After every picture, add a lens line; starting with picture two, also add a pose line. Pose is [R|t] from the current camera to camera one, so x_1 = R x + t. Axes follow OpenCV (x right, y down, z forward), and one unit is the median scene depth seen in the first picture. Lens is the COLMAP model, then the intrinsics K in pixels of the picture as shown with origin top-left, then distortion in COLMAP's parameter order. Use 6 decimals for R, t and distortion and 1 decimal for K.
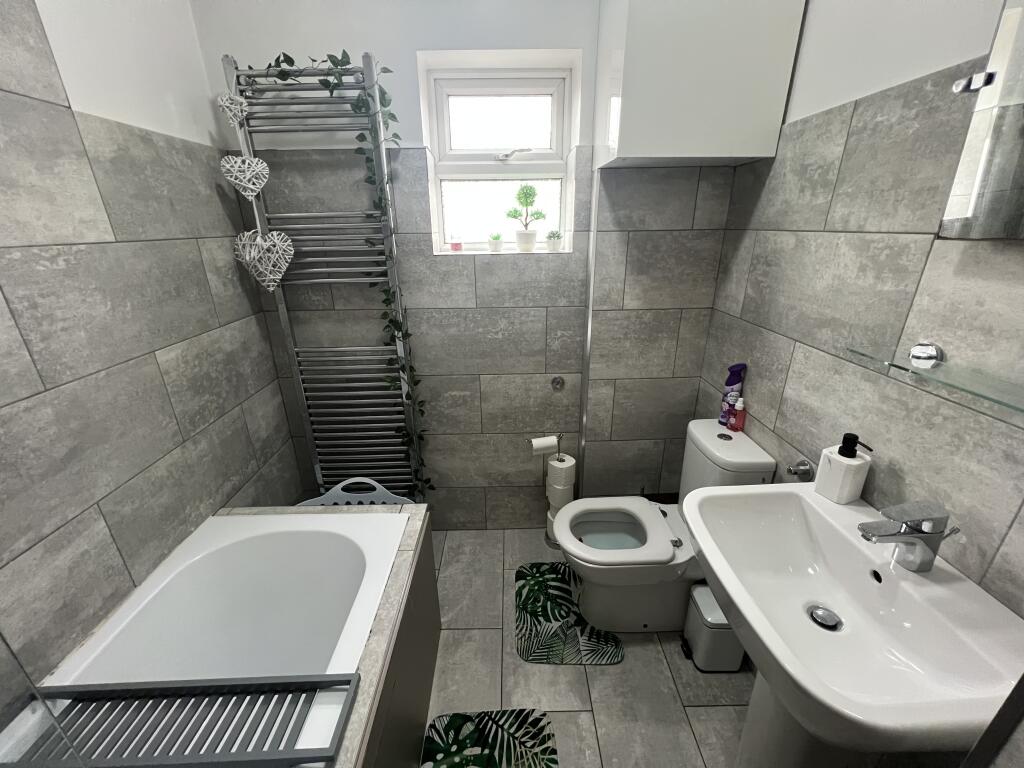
lens RADIAL K [[410.0, 0, 508.7], [0, 410.0, 382.3], [0, 0, 1]] dist [0.000872, 0.000341]
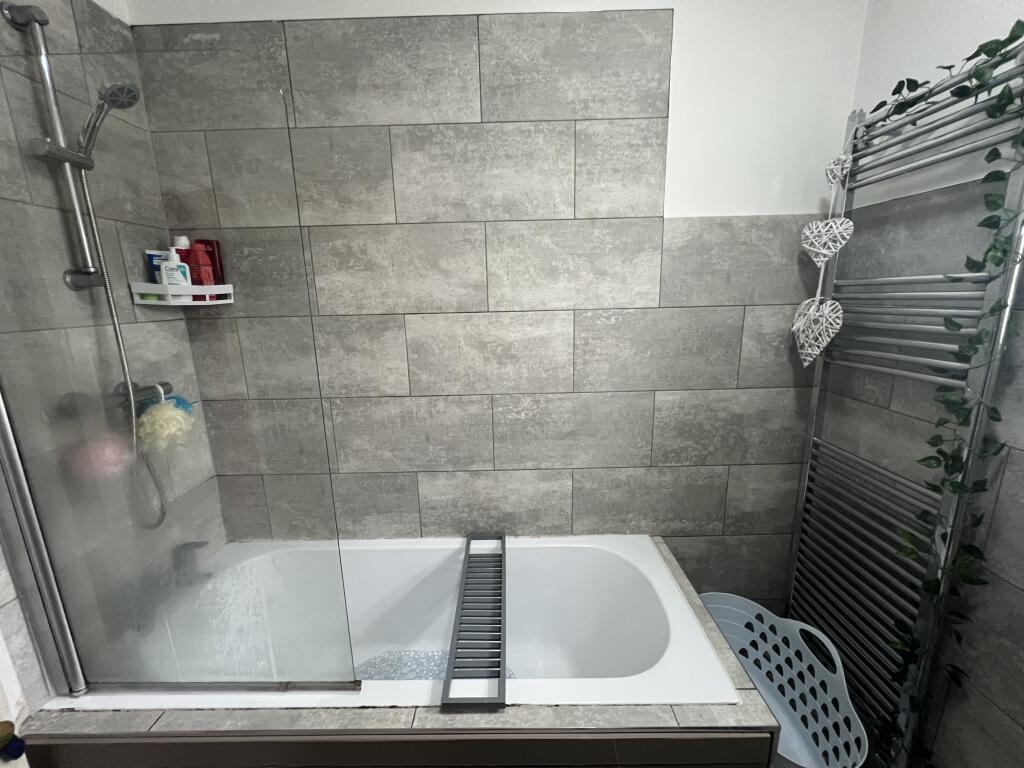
lens RADIAL K [[410.0, 0, 508.7], [0, 410.0, 382.3], [0, 0, 1]] dist [0.000872, 0.000341]
pose [[-0.011859, 0.224532, -0.974394, 0.307625], [-0.338864, 0.915899, 0.215177, -0.183314], [0.940761, 0.332739, 0.065224, 0.406659]]
